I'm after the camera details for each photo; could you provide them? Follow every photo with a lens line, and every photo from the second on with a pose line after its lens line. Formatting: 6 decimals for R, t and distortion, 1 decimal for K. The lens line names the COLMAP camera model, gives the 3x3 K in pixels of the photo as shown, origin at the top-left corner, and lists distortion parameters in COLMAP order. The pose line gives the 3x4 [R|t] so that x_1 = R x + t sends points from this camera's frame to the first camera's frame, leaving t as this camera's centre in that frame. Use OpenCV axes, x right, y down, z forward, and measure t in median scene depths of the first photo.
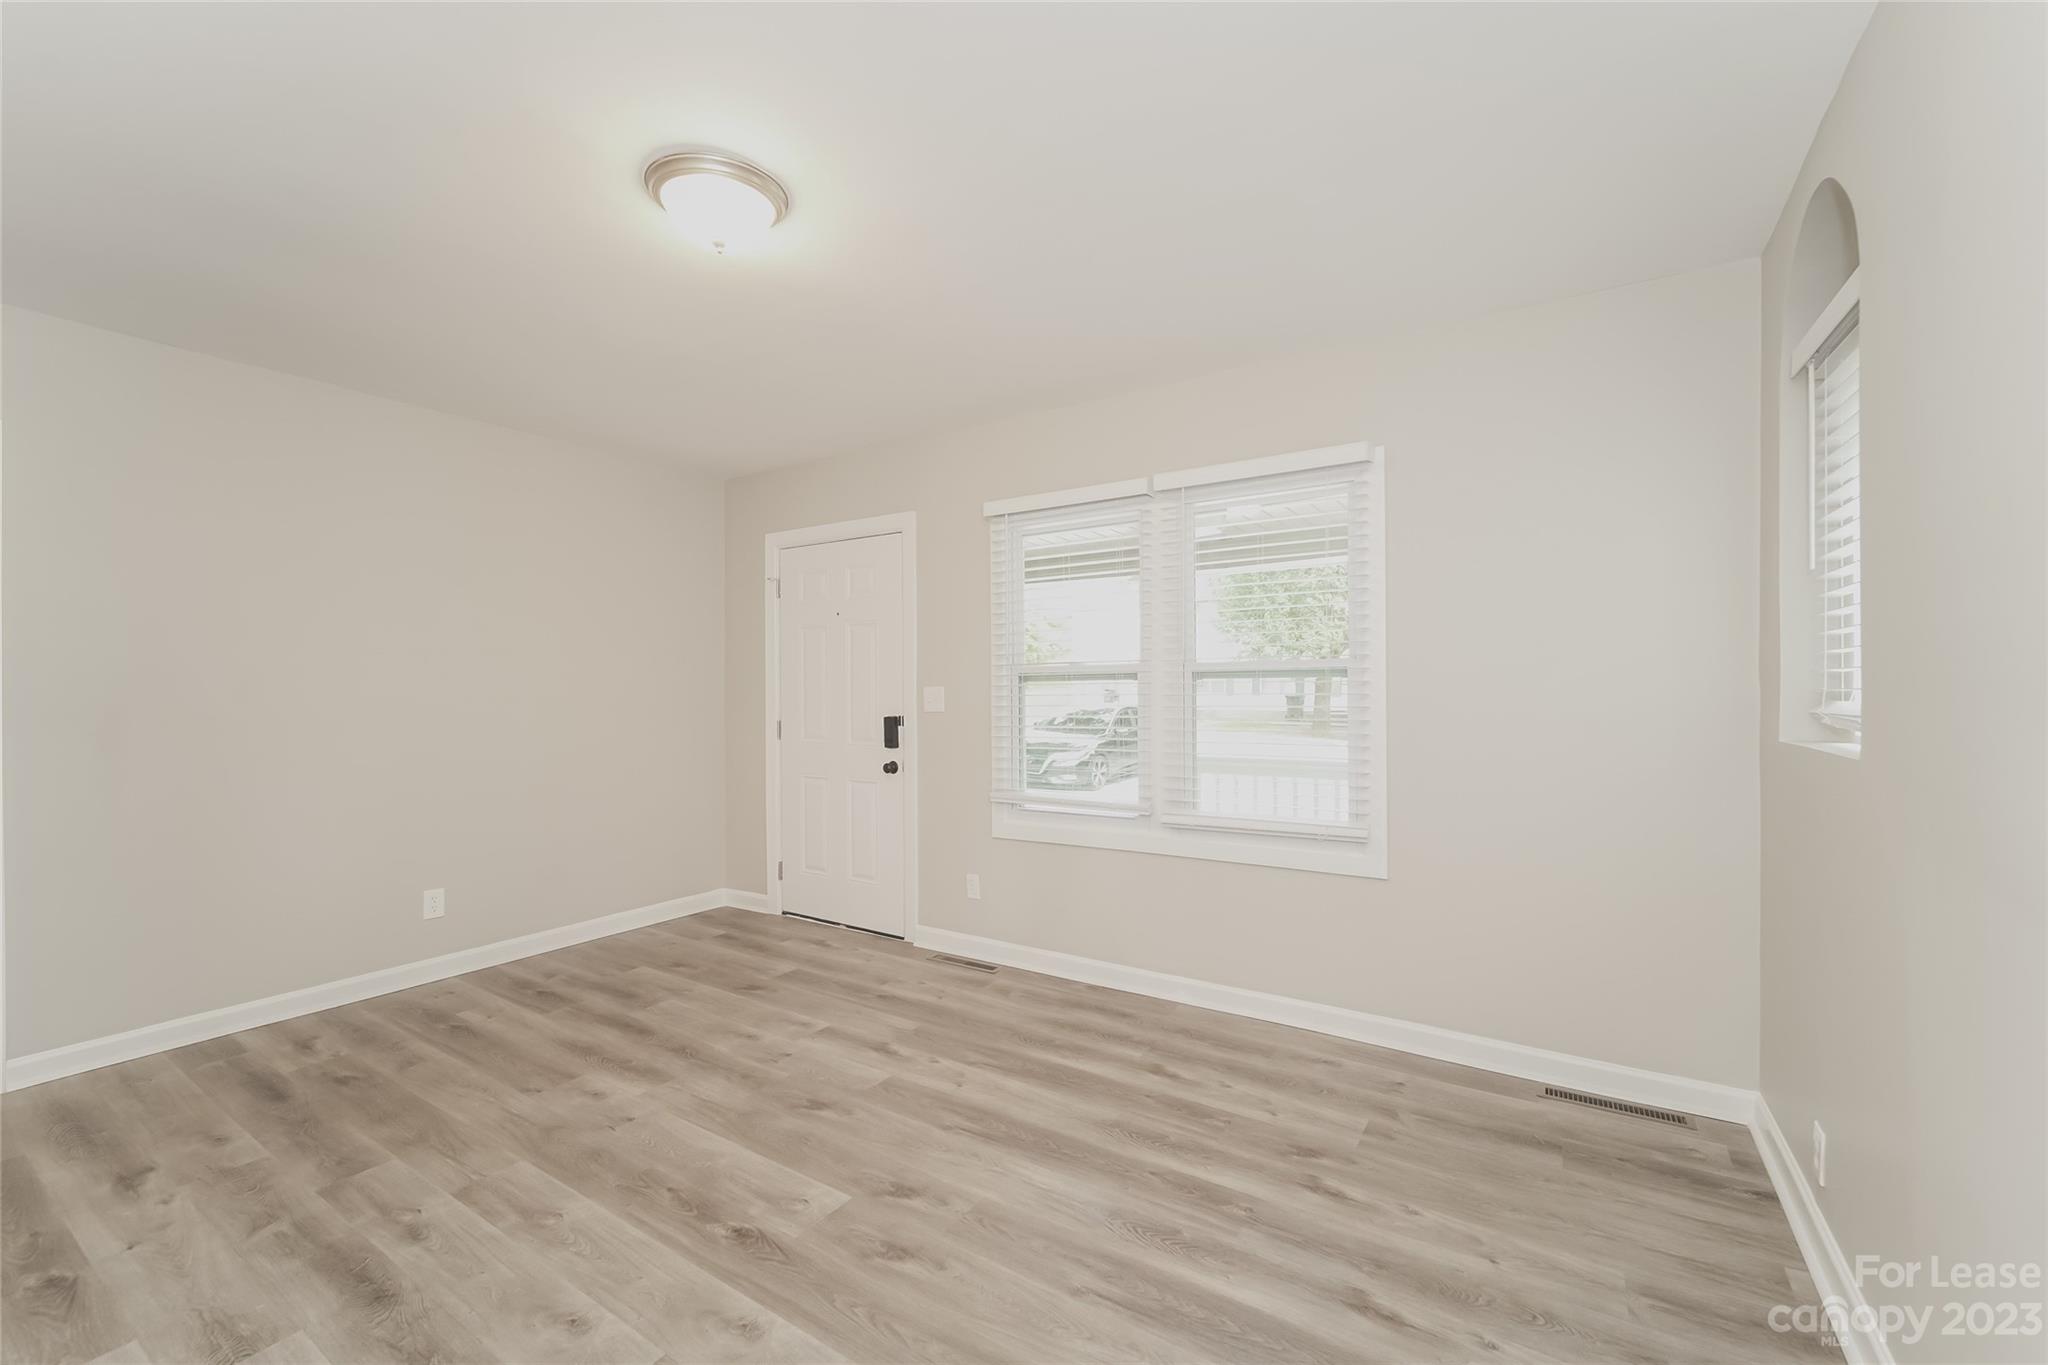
lens RADIAL K [[836.9, 0, 1039.0], [0, 836.9, 689.7], [0, 0, 1]] dist [-0.006247, 0.003309]
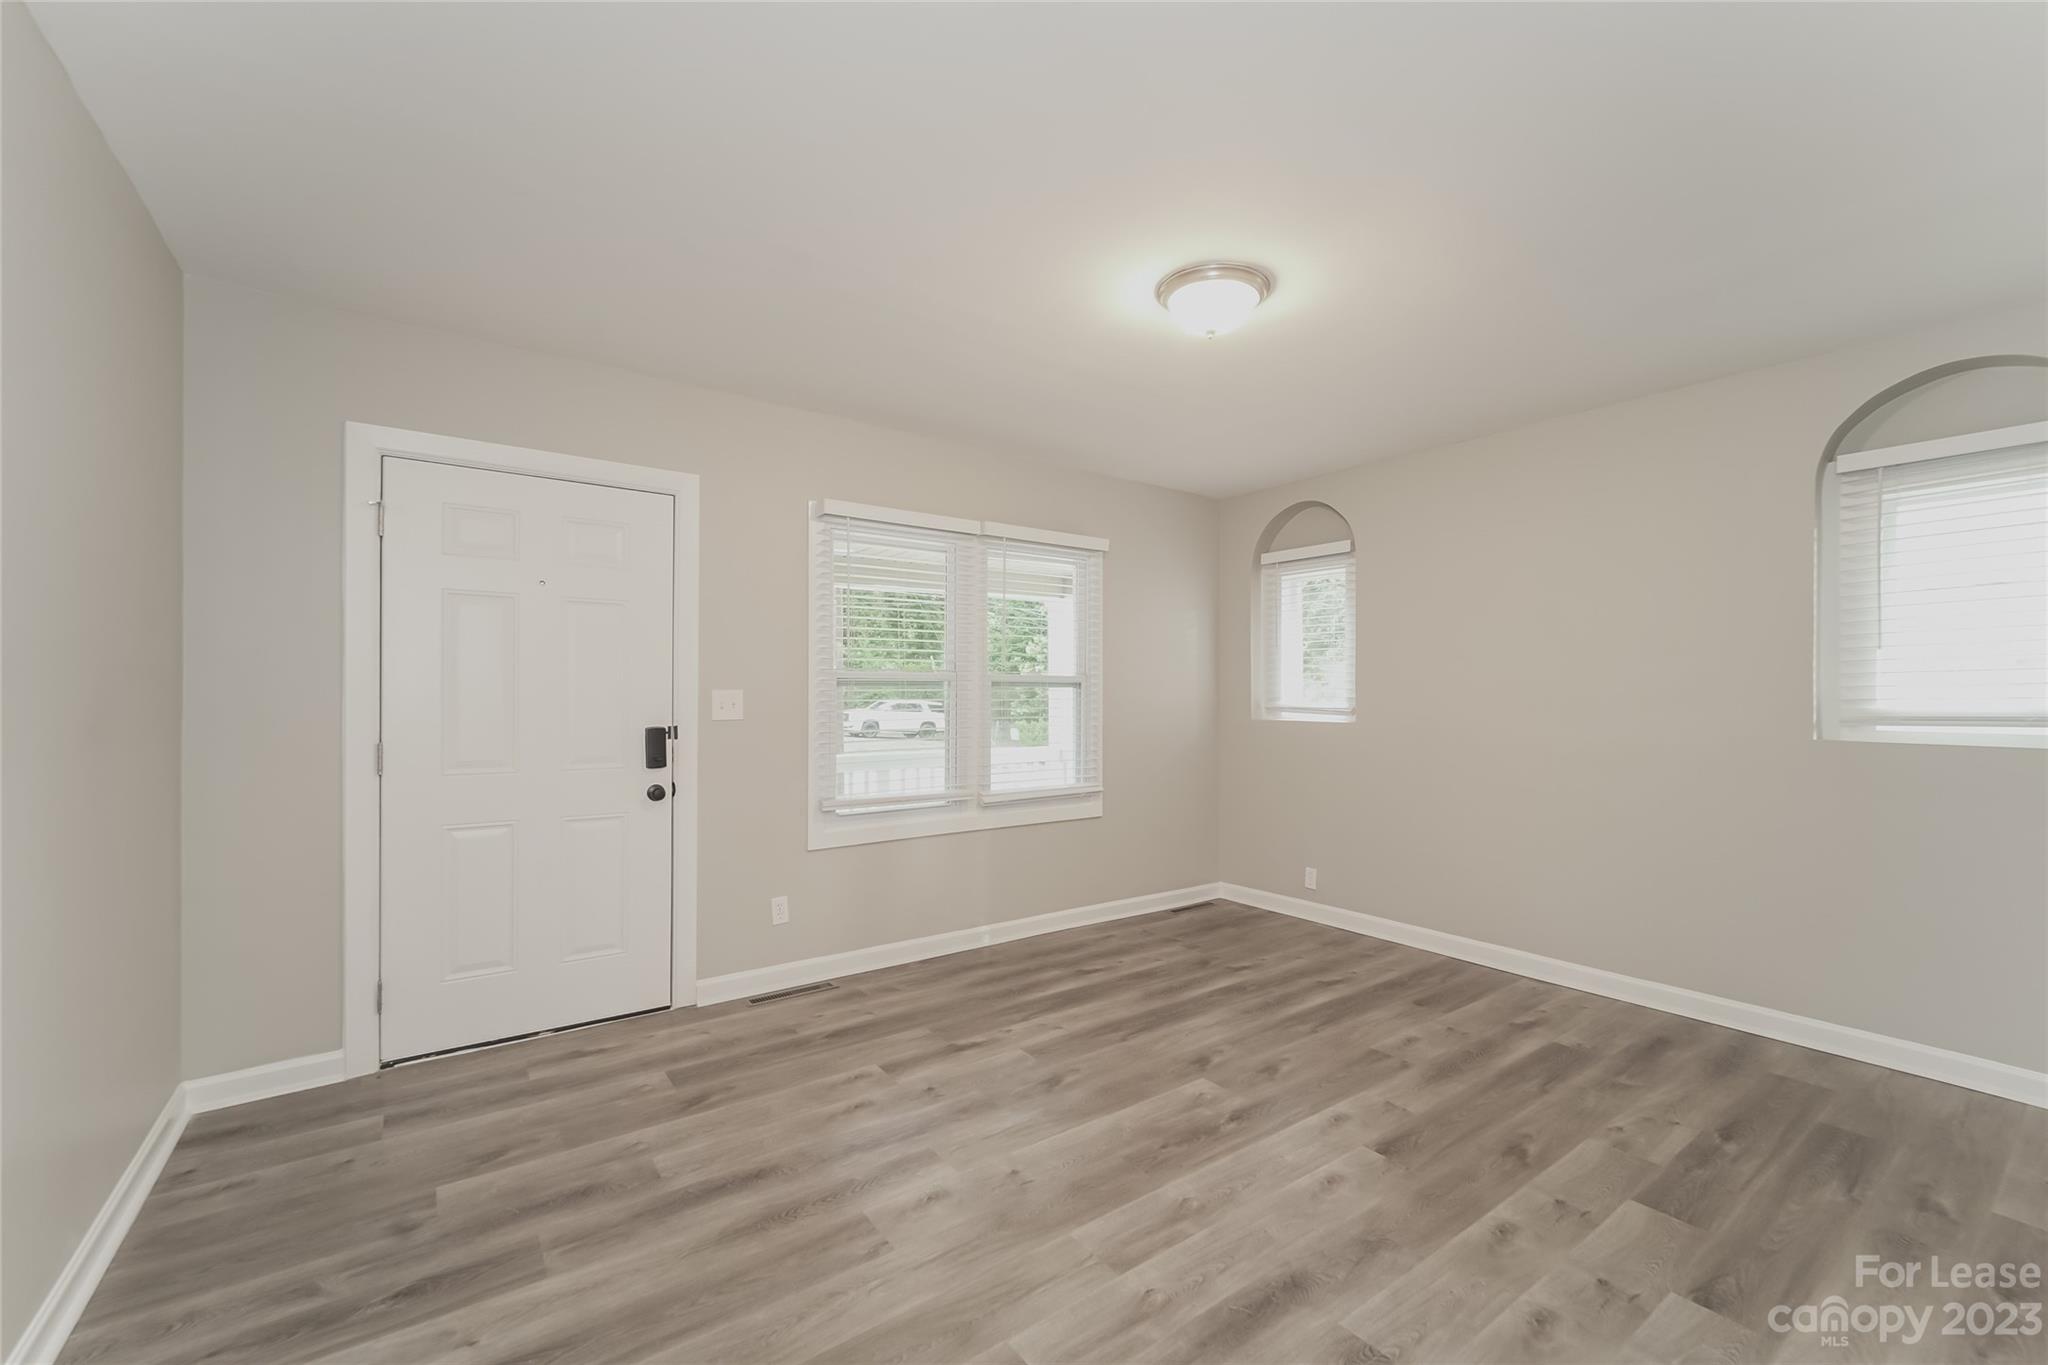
lens RADIAL K [[836.9, 0, 1042.8], [0, 836.9, 689.5], [0, 0, 1]] dist [-0.006247, 0.003309]
pose [[0.345503, 0.012994, 0.938328, -1.084723], [-0.002869, 0.999914, -0.012791, 0.007802], [-0.938413, 0.001727, 0.345510, 0.542738]]
